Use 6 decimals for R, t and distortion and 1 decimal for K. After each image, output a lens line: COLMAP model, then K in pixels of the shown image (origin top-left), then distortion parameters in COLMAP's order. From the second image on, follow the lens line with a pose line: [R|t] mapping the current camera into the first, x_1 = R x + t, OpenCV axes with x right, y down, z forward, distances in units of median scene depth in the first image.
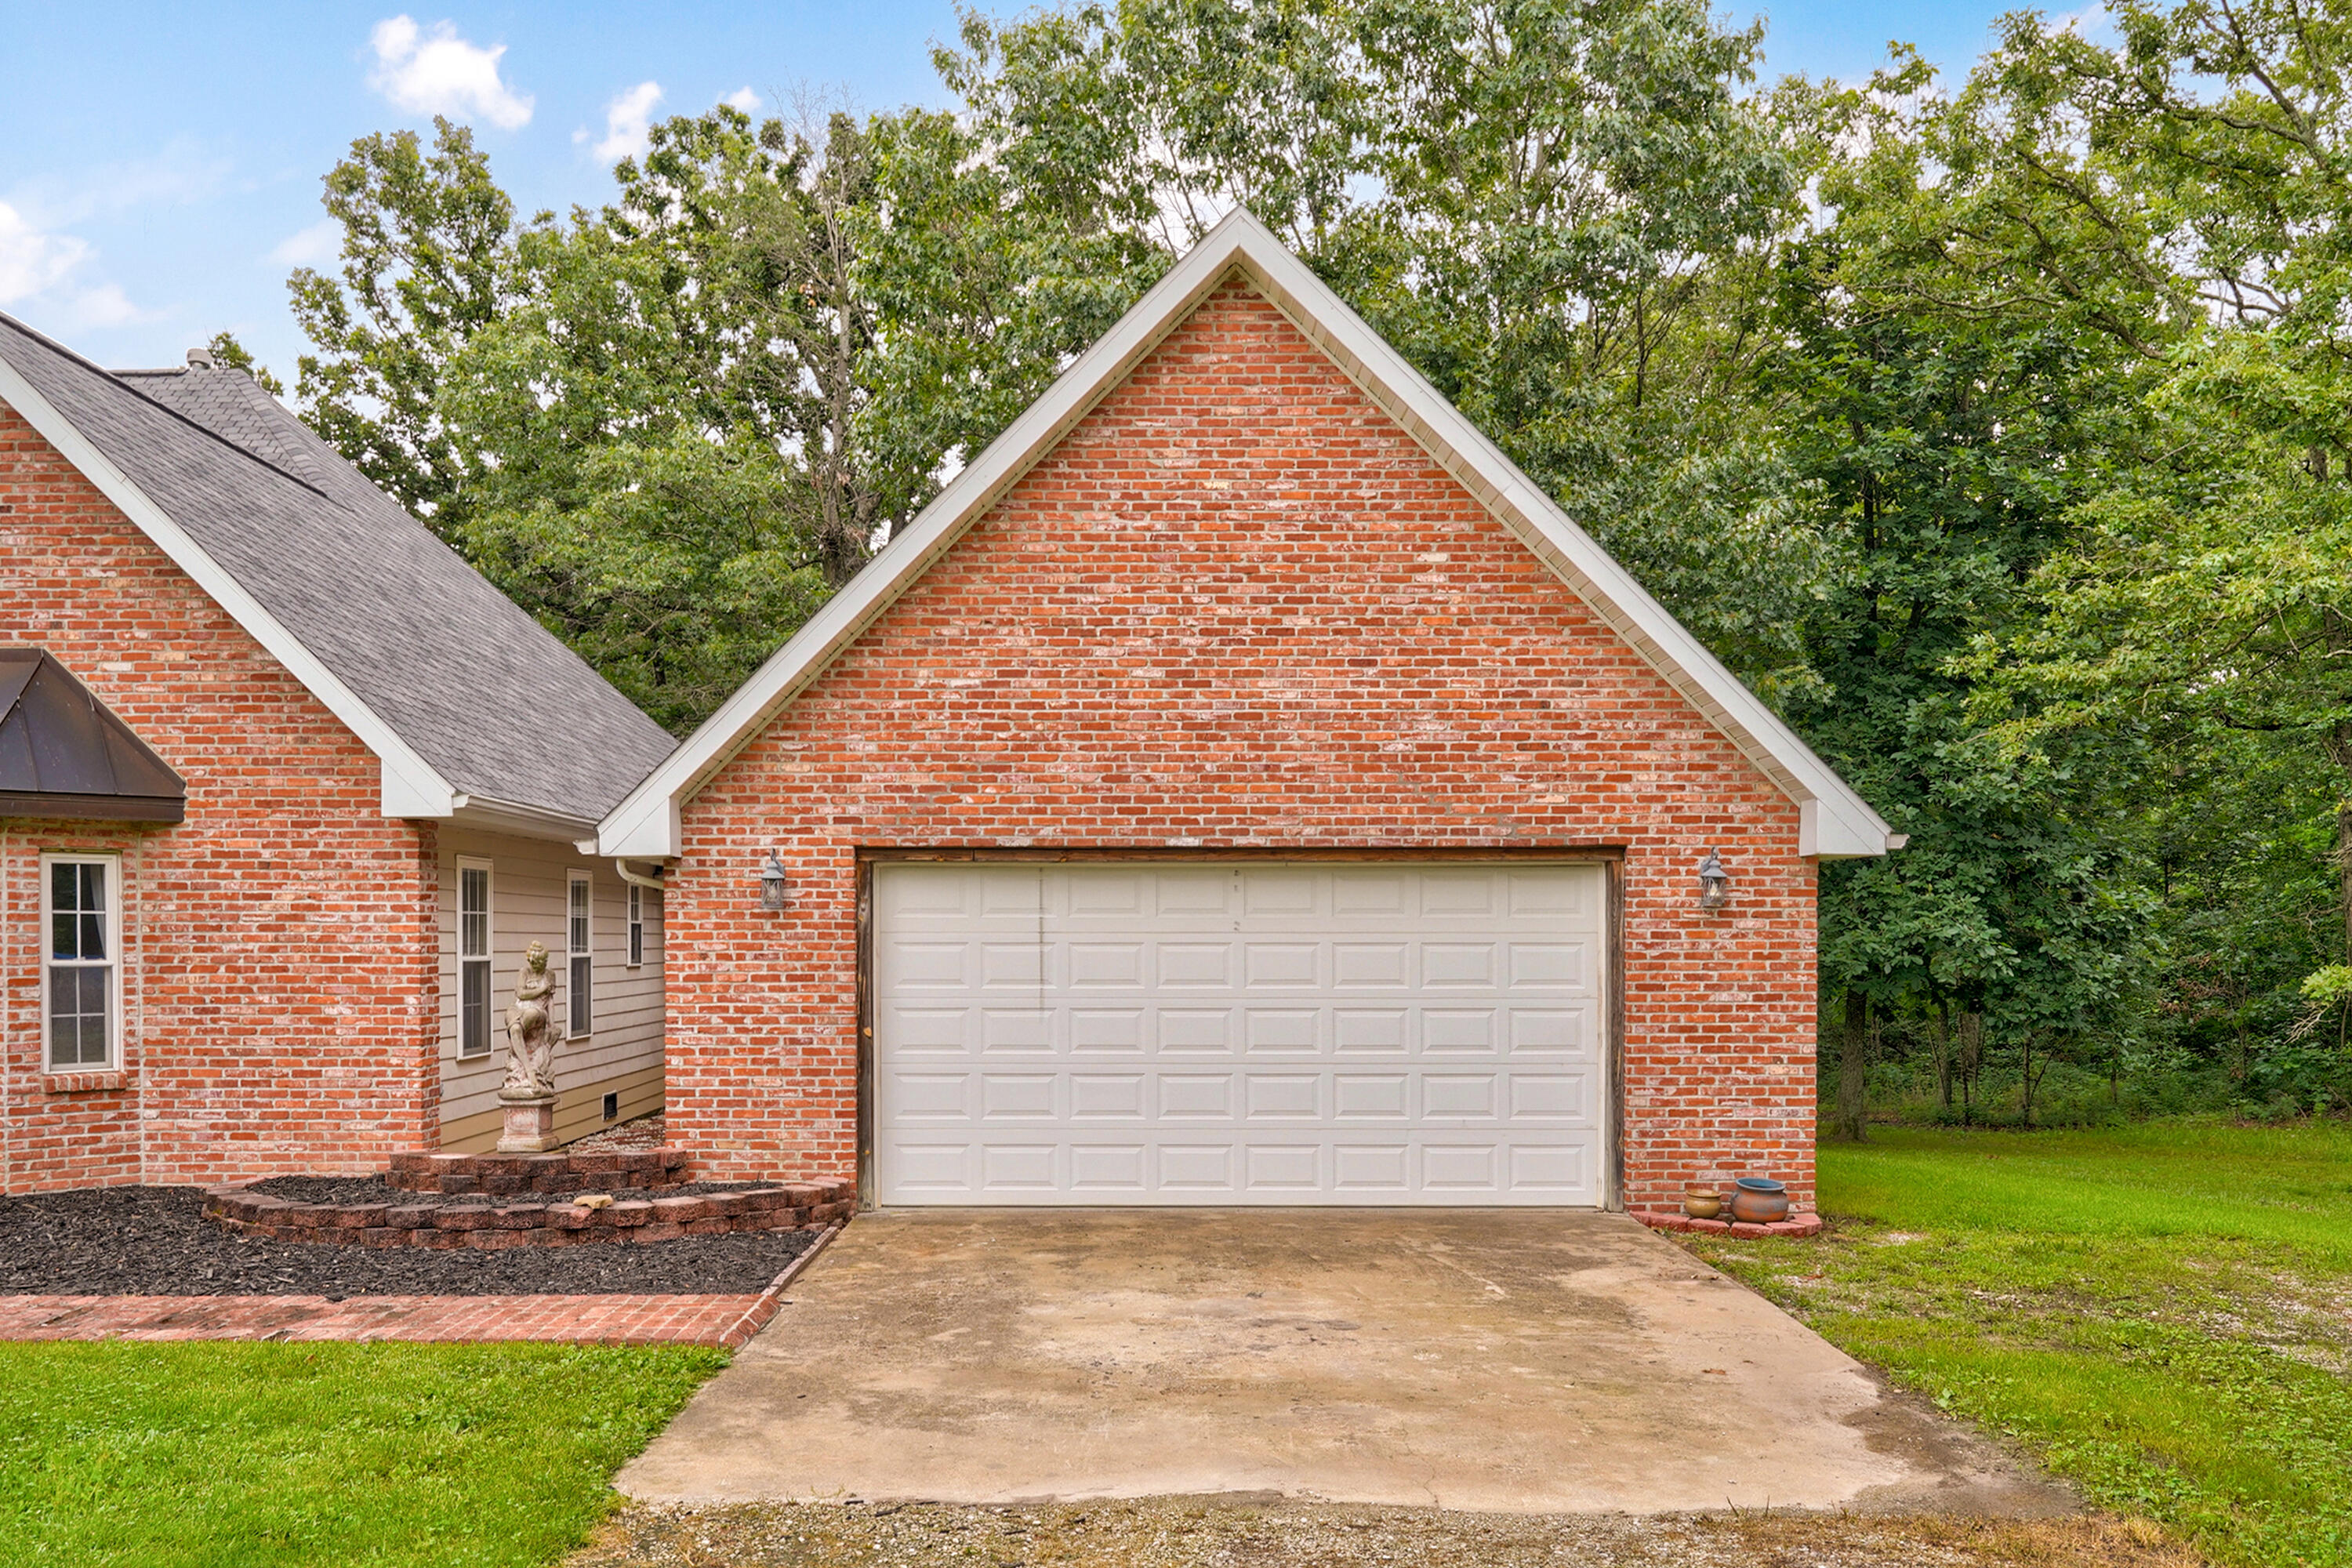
lens RADIAL K [[1799.6, 0, 1173.4], [0, 1799.6, 943.4], [0, 0, 1]] dist [-0.000613, 0.000058]
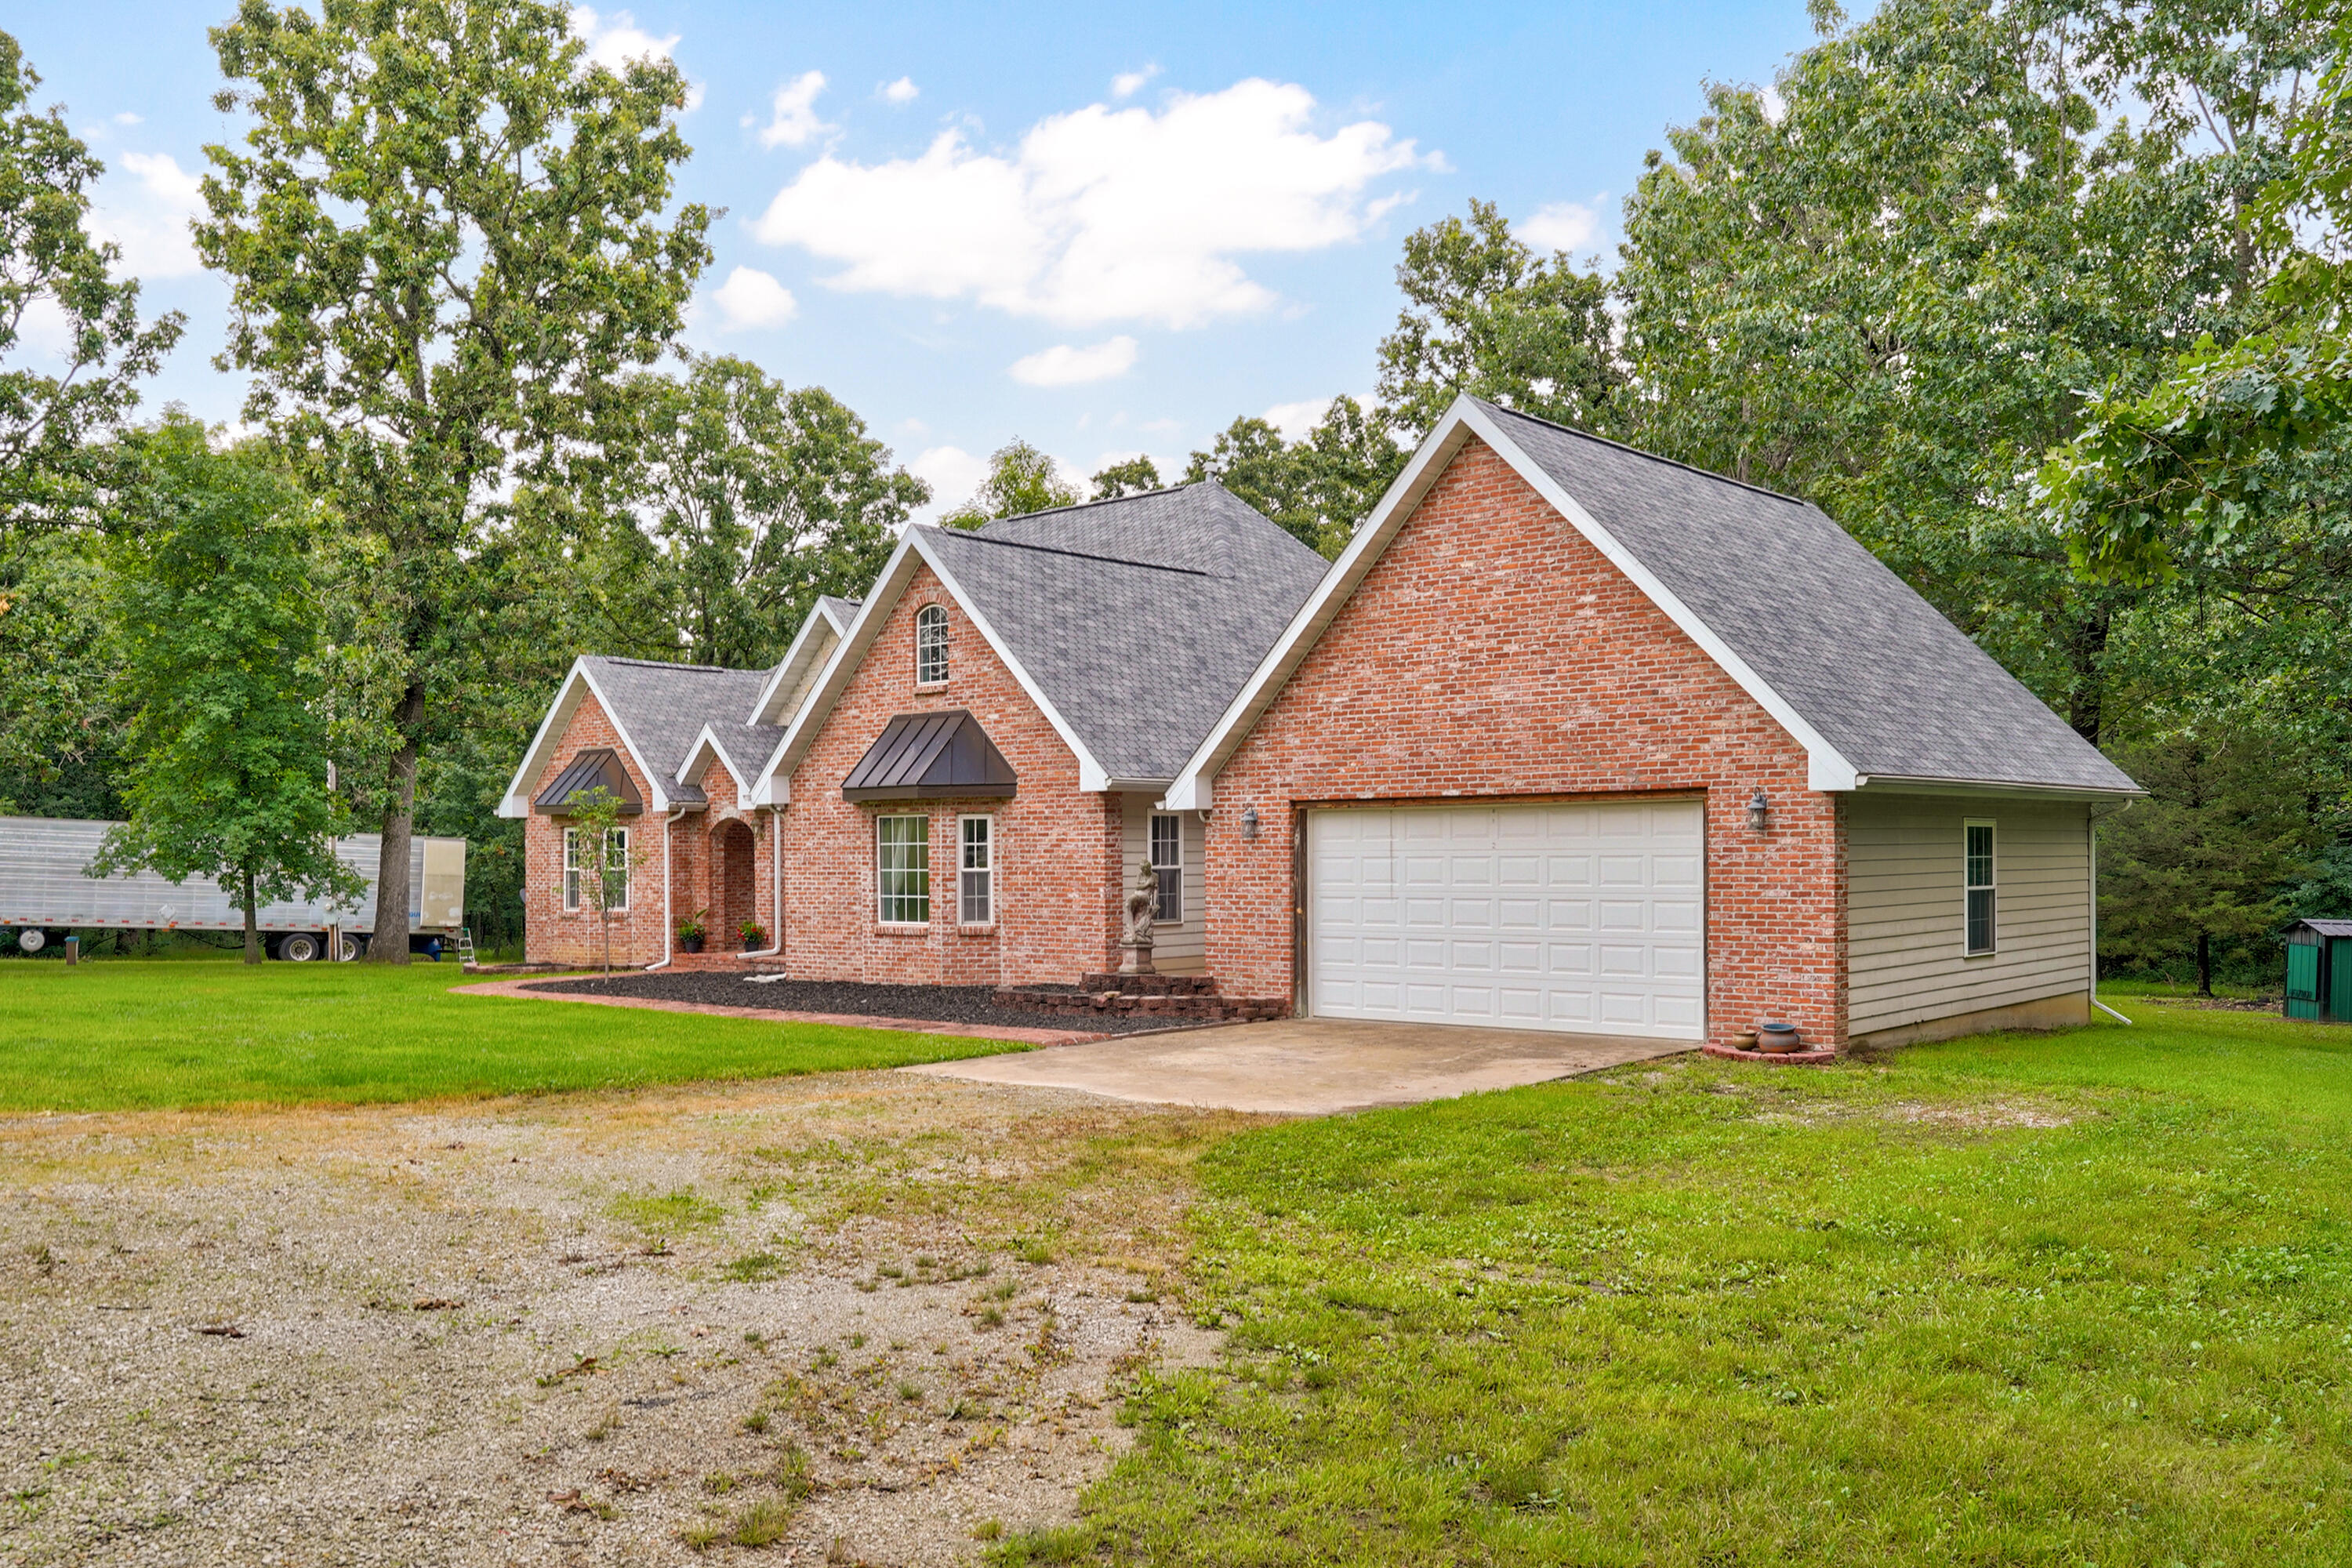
lens RADIAL K [[1945.8, 0, 1176.0], [0, 1945.8, 784.0], [0, 0, 1]] dist [-0.002934, -0.000336]
pose [[0.745670, -0.029940, -0.665643, 0.962919], [0.008951, 0.999350, -0.034923, -0.006563], [0.666256, 0.020083, 0.745453, -0.433418]]
